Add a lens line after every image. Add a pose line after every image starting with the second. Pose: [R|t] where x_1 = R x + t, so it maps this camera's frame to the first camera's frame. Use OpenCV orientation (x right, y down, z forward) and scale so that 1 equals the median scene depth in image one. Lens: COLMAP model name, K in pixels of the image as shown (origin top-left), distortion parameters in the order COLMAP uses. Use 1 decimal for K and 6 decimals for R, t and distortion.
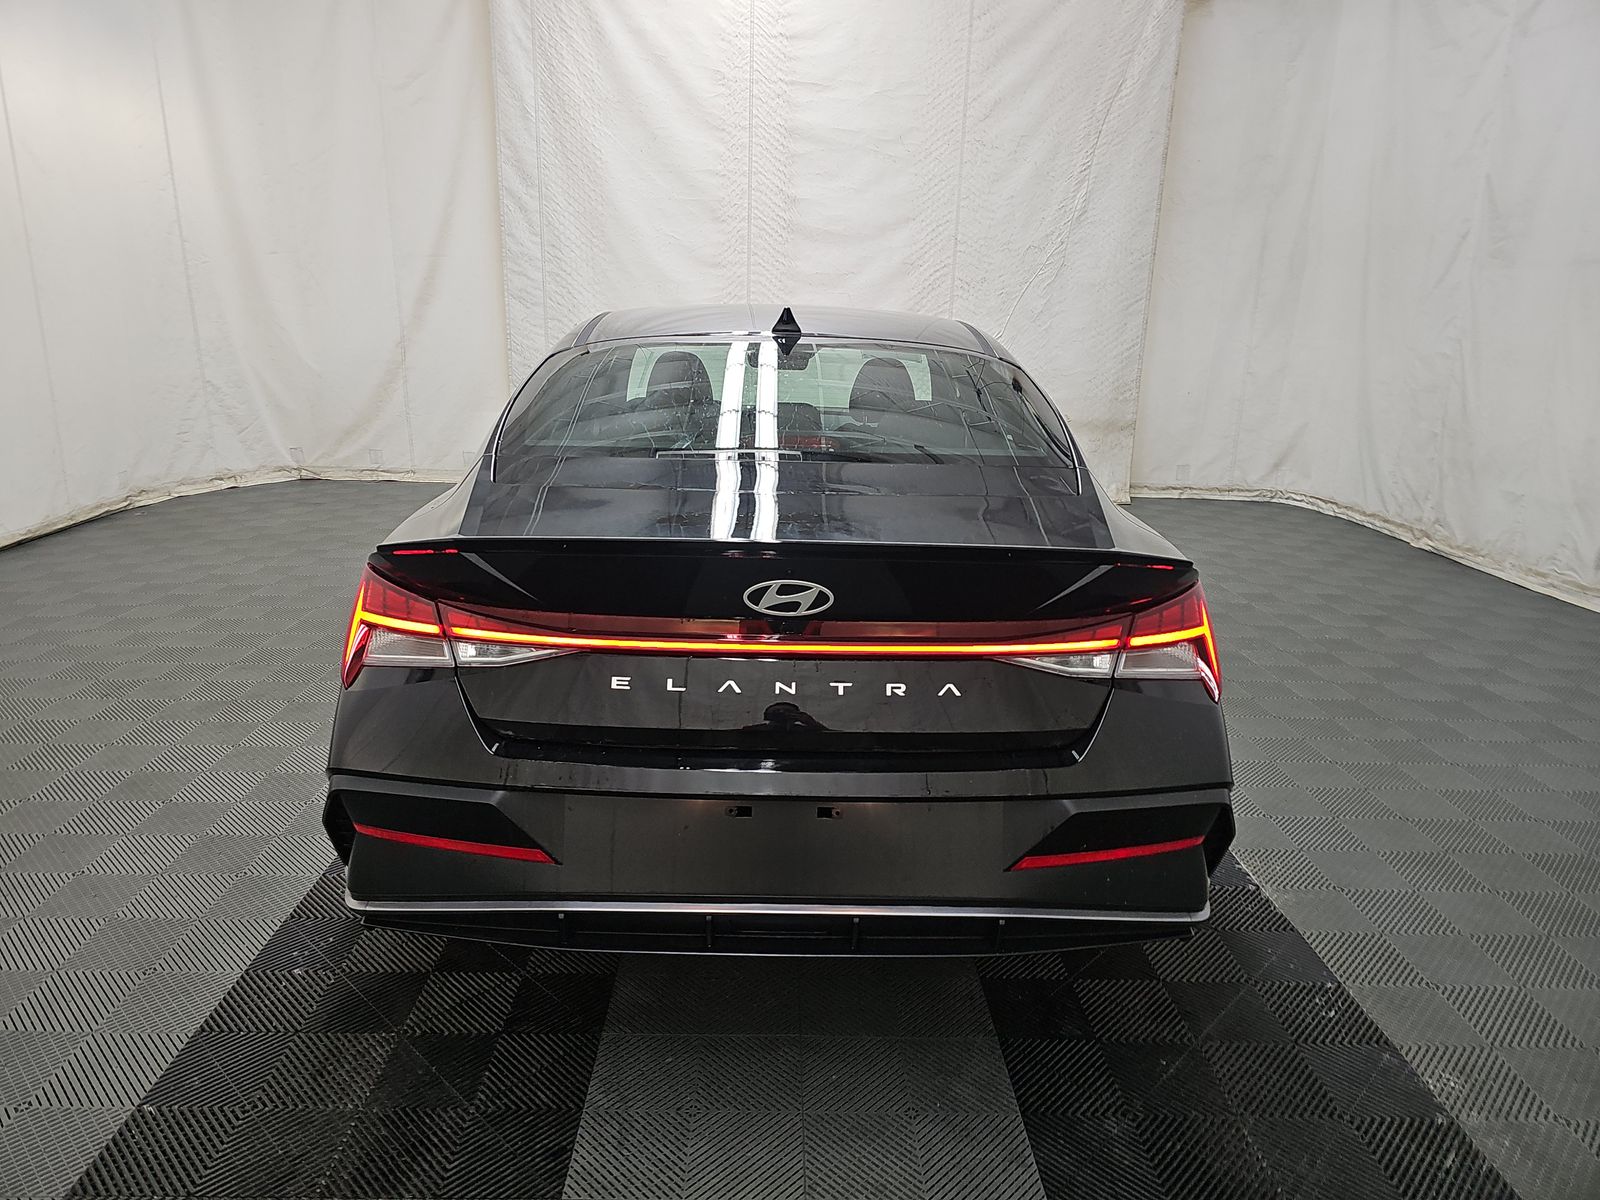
lens RADIAL K [[1065.4, 0, 800.0], [0, 1065.4, 600.0], [0, 0, 1]] dist [0.052526, -0.039169]
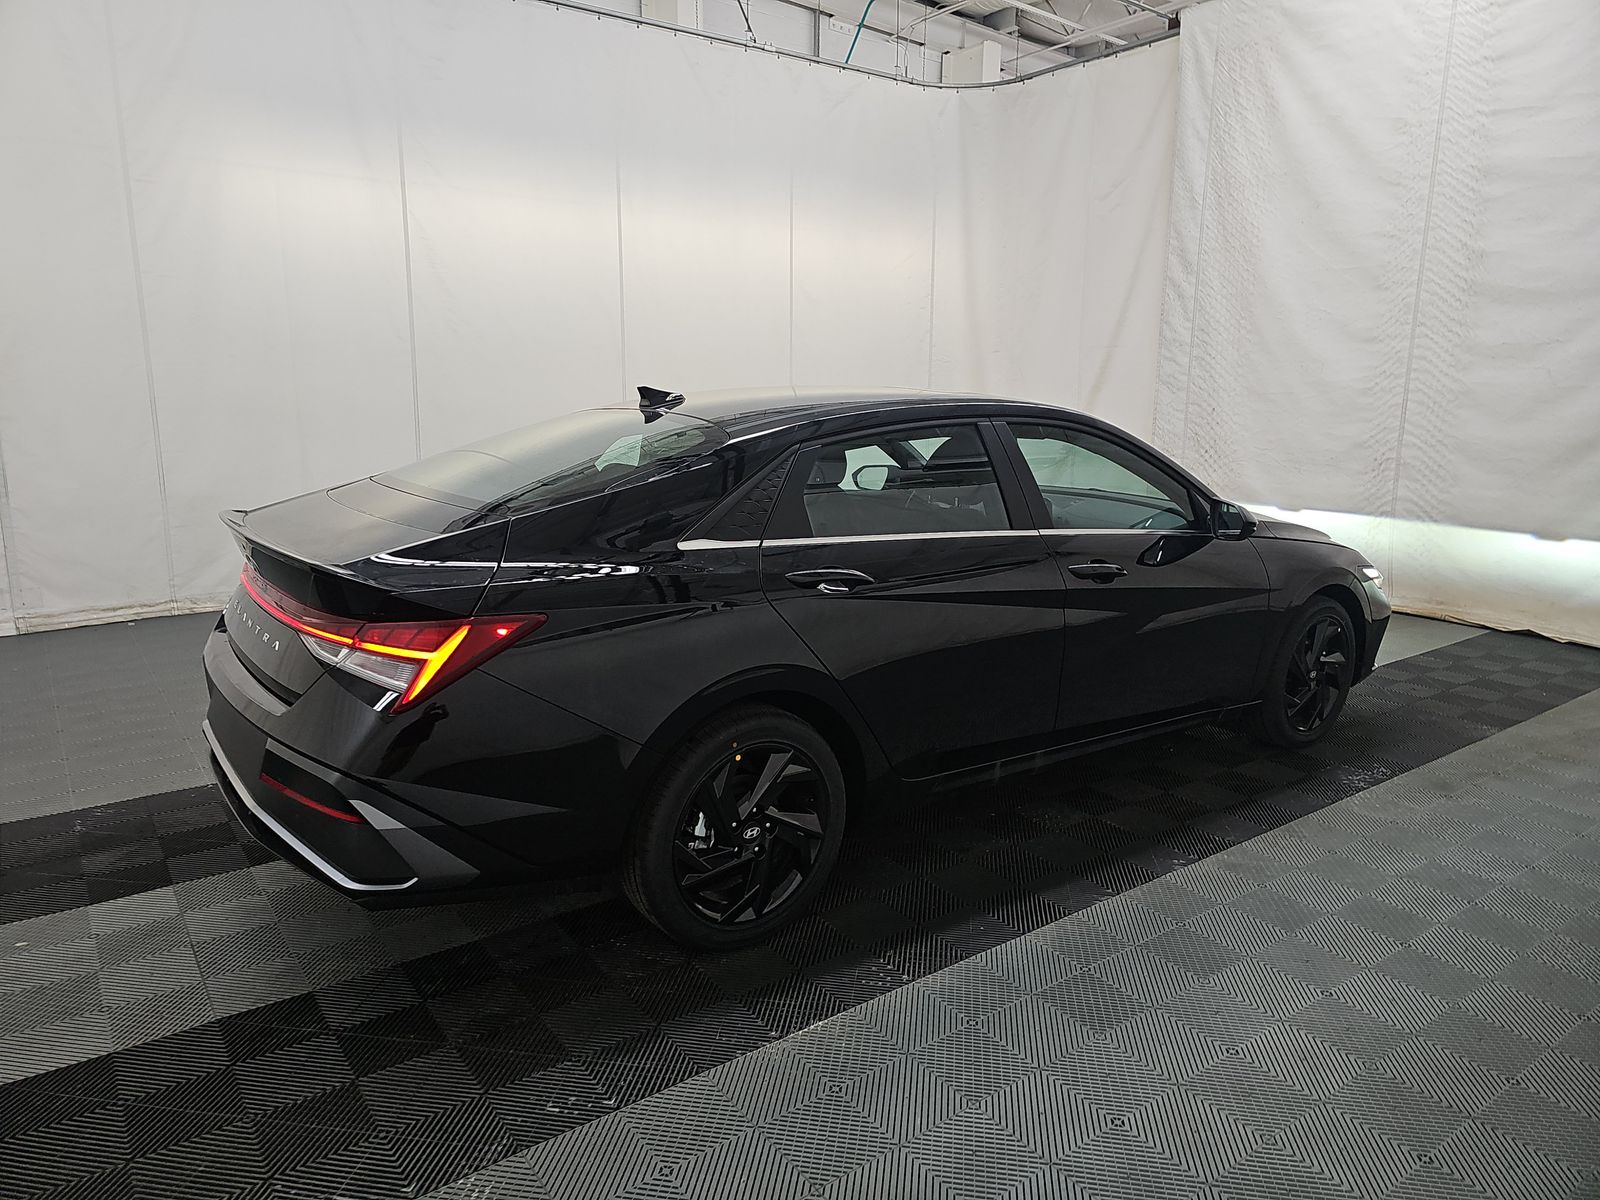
lens RADIAL K [[1065.4, 0, 800.0], [0, 1065.4, 600.0], [0, 0, 1]] dist [0.052526, -0.039169]
pose [[0.582053, 0.146762, -0.799797, 0.385187], [-0.215176, 0.976315, 0.022558, -0.034258], [0.784164, 0.158967, 0.599846, 0.168849]]
